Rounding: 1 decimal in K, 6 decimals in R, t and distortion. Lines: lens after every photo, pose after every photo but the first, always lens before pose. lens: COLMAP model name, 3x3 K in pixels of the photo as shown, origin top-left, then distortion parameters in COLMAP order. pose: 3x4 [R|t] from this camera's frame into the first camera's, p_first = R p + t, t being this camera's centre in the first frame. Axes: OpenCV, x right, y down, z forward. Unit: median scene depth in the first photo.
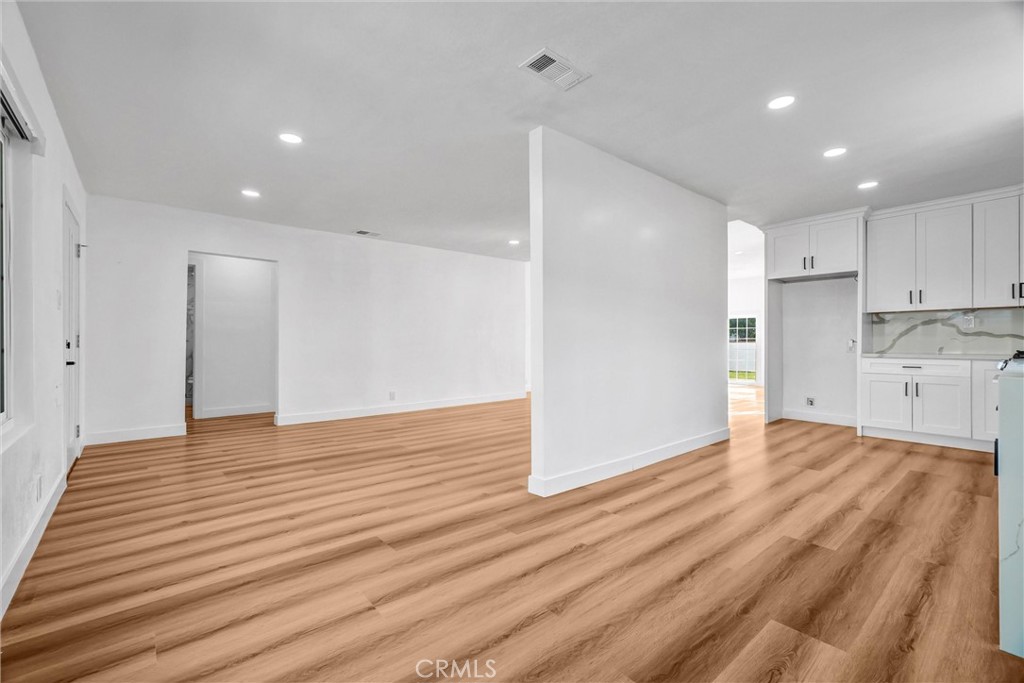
lens RADIAL K [[450.3, 0, 508.3], [0, 450.3, 344.2], [0, 0, 1]] dist [-0.001063, -0.000033]
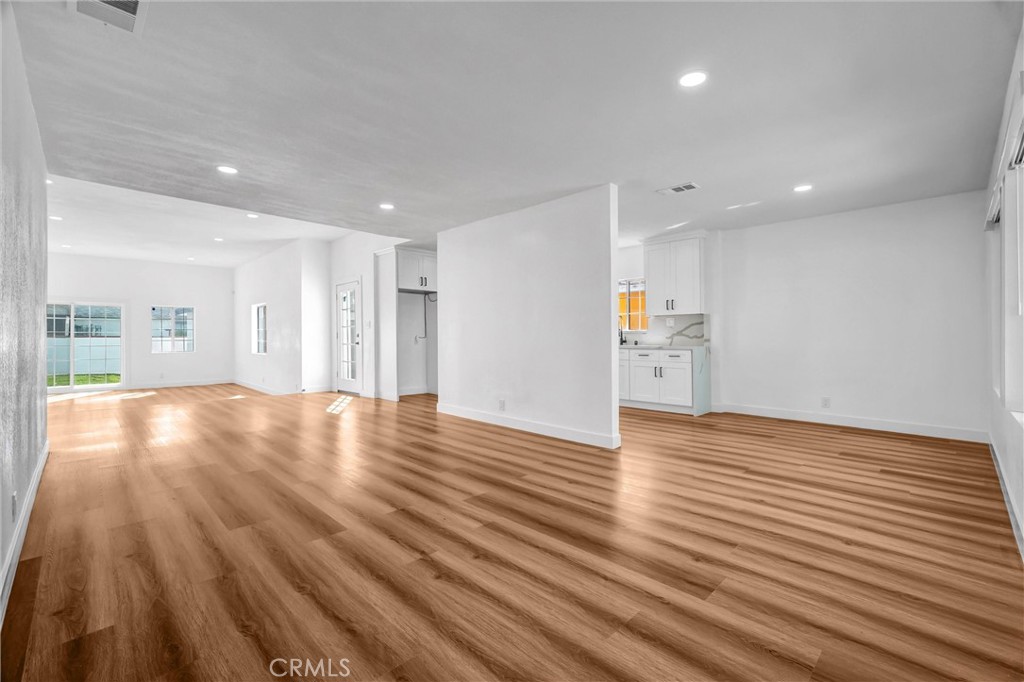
lens RADIAL K [[450.3, 0, 508.3], [0, 450.3, 343.7], [0, 0, 1]] dist [-0.001063, -0.000033]
pose [[-0.093835, -0.014712, 0.995479, -1.450988], [0.003568, 0.999879, 0.015113, -0.007299], [-0.995581, 0.004970, -0.093771, 1.656838]]
